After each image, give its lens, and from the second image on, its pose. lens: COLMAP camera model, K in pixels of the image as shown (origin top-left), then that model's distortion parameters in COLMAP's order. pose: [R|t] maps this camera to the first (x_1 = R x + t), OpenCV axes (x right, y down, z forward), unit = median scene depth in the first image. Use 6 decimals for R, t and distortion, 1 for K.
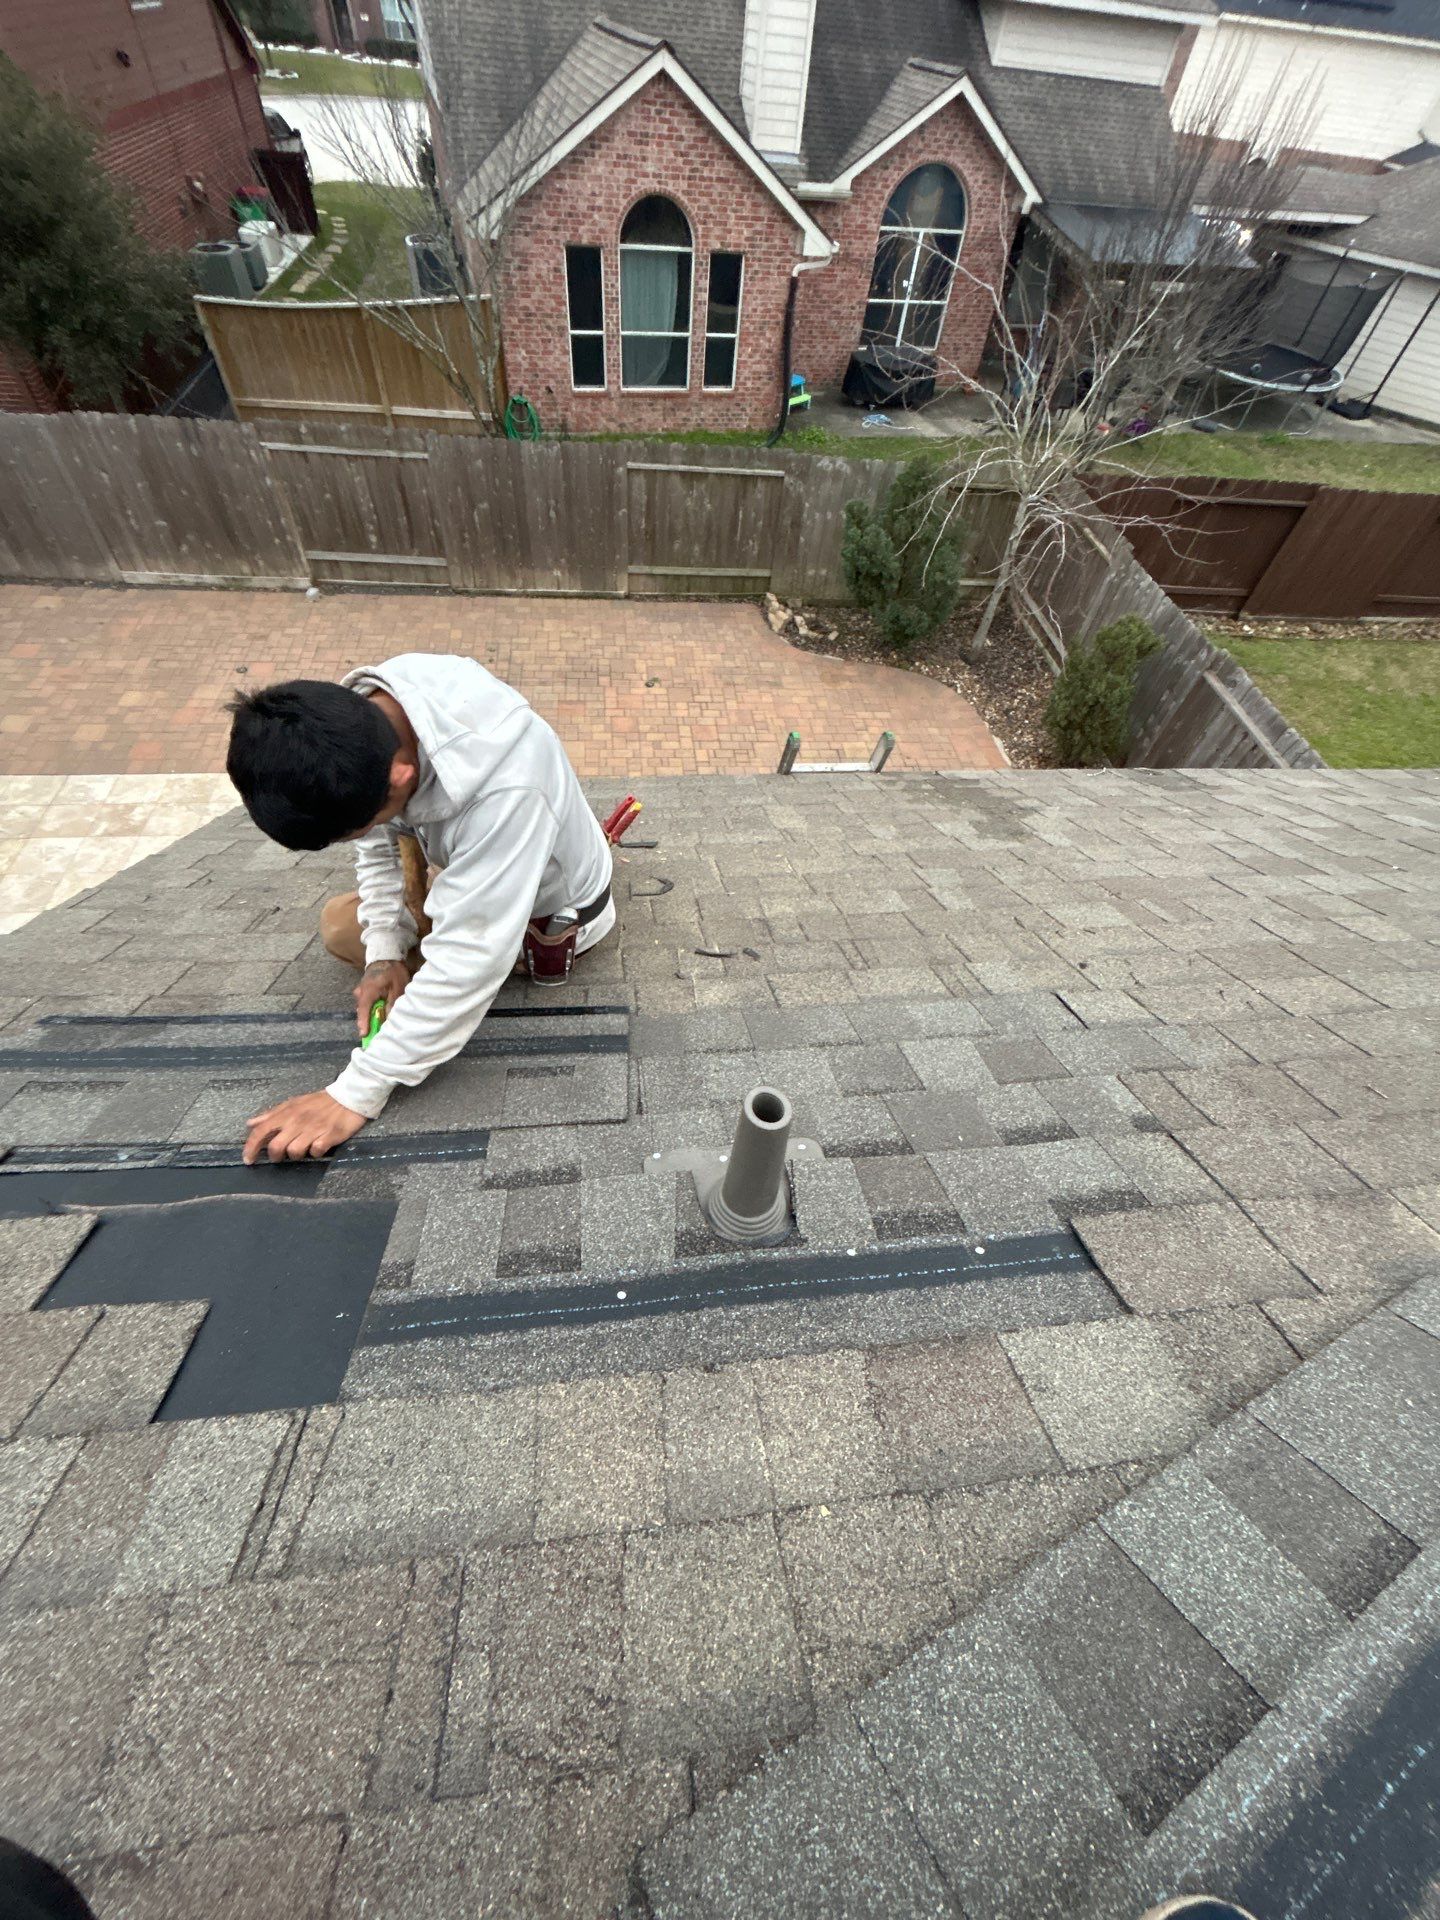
lens RADIAL K [[799.6, 0, 722.1], [0, 799.6, 963.8], [0, 0, 1]] dist [0.005367, -0.001544]
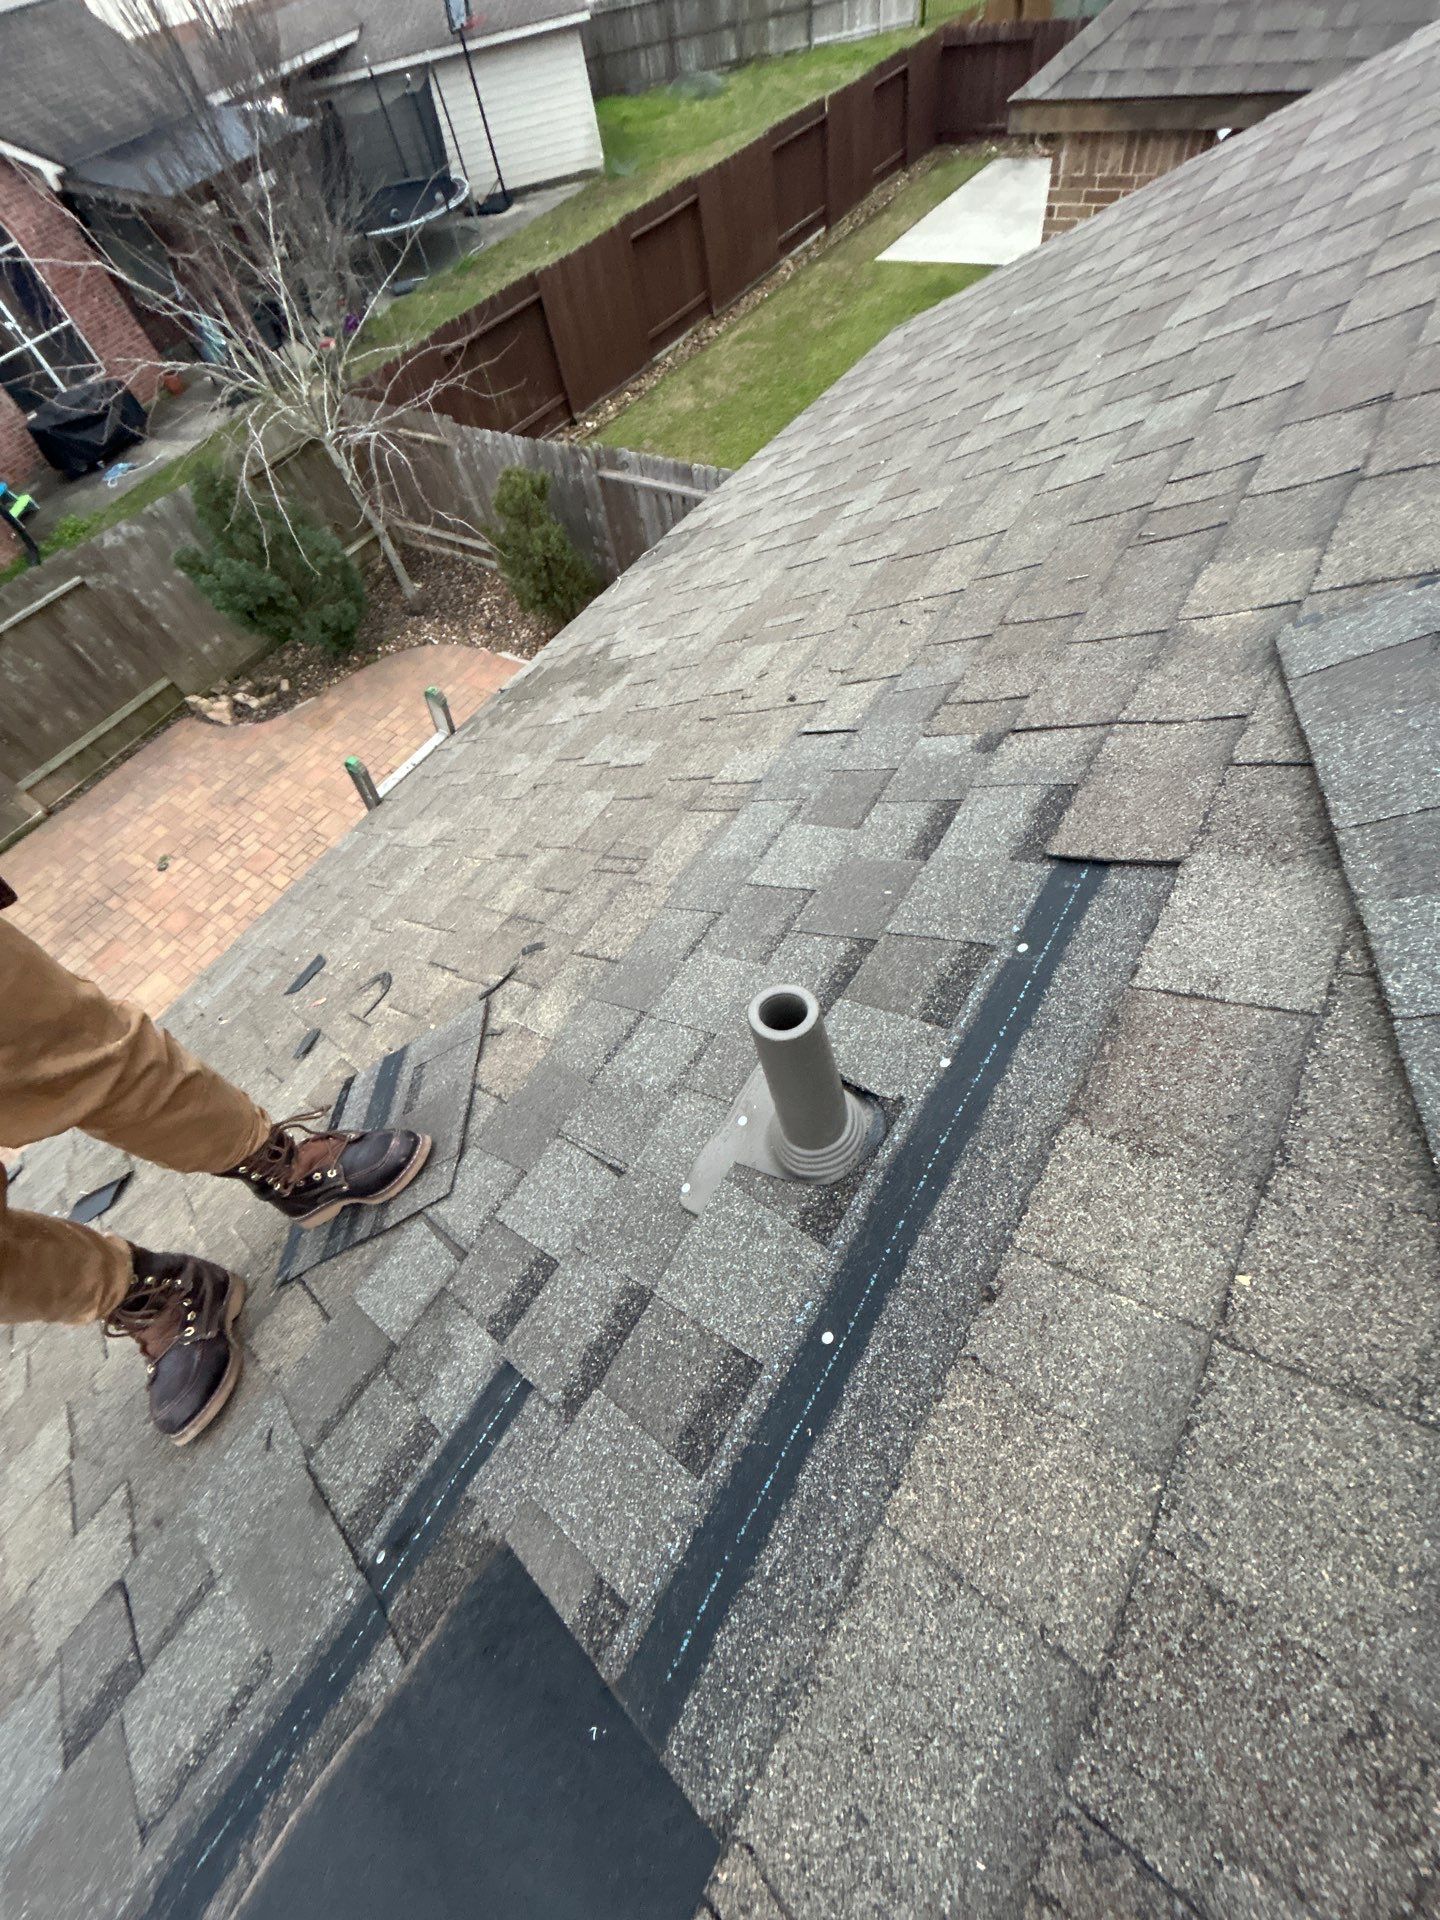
lens RADIAL K [[799.6, 0, 725.1], [0, 799.6, 959.0], [0, 0, 1]] dist [0.005367, -0.001544]
pose [[0.624911, -0.733514, 0.267290, -0.075291], [0.720342, 0.673751, 0.164824, -0.003683], [-0.300987, 0.089540, 0.949415, 0.182477]]
